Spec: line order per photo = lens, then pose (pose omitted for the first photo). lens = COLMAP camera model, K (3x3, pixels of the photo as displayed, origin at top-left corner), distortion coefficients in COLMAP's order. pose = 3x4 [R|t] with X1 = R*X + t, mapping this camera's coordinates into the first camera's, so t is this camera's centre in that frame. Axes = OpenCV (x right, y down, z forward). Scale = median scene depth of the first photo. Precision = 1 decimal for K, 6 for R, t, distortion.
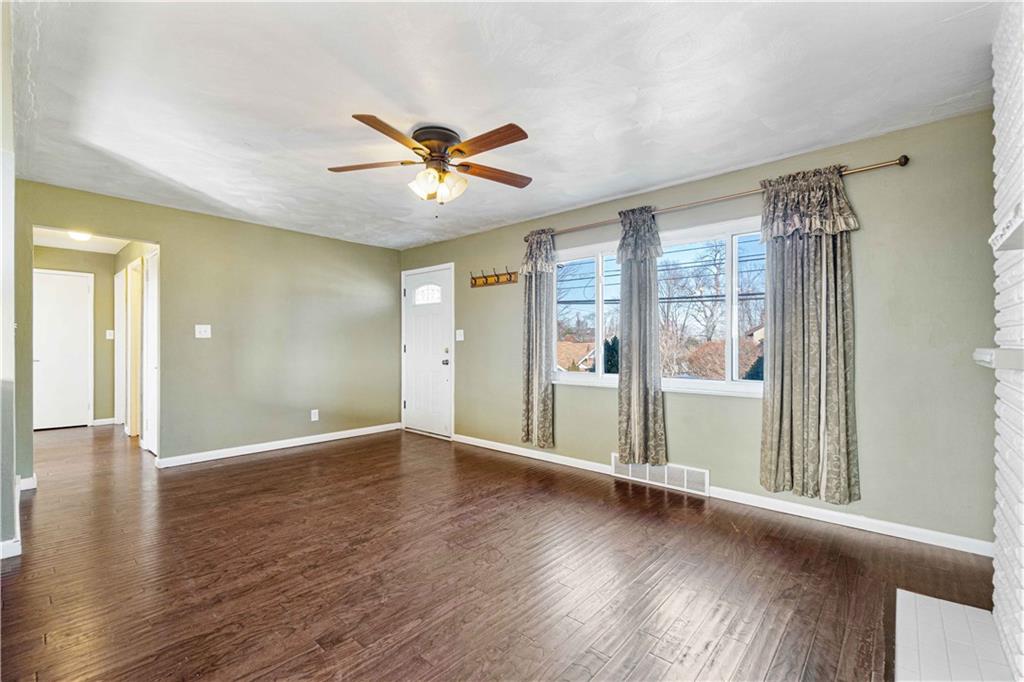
lens RADIAL K [[442.8, 0, 506.8], [0, 442.8, 341.1], [0, 0, 1]] dist [-0.002590, 0.000376]
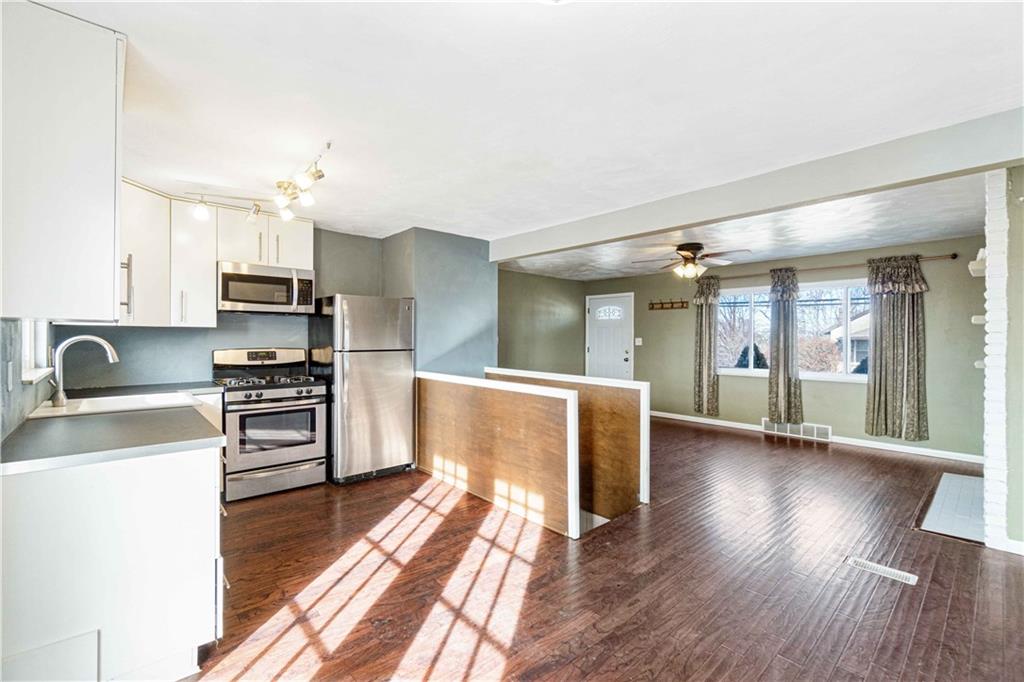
lens RADIAL K [[442.8, 0, 511.1], [0, 442.8, 339.1], [0, 0, 1]] dist [-0.002590, 0.000376]
pose [[0.994054, 0.005583, -0.108745, -0.544024], [-0.004713, 0.999955, 0.008253, -0.047021], [0.108786, -0.007691, 0.994035, -0.763863]]
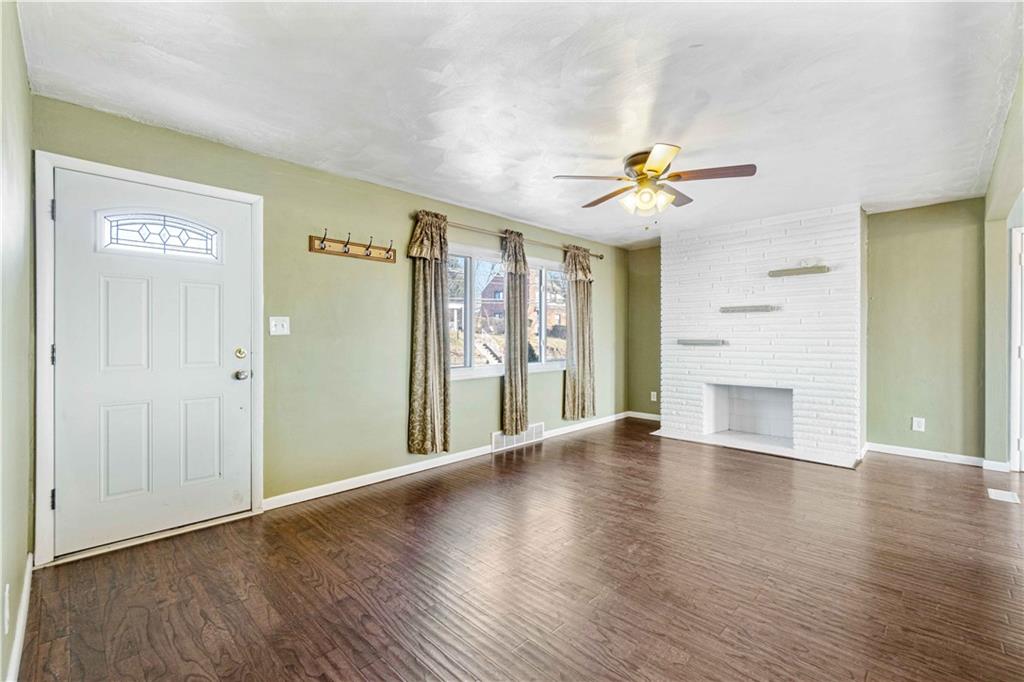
lens RADIAL K [[442.8, 0, 504.6], [0, 442.8, 335.4], [0, 0, 1]] dist [-0.002590, 0.000376]
pose [[0.054194, 0.004691, 0.998519, -0.998162], [-0.001661, 0.999988, -0.004607, 0.002442], [-0.998529, -0.001408, 0.054201, 0.988442]]
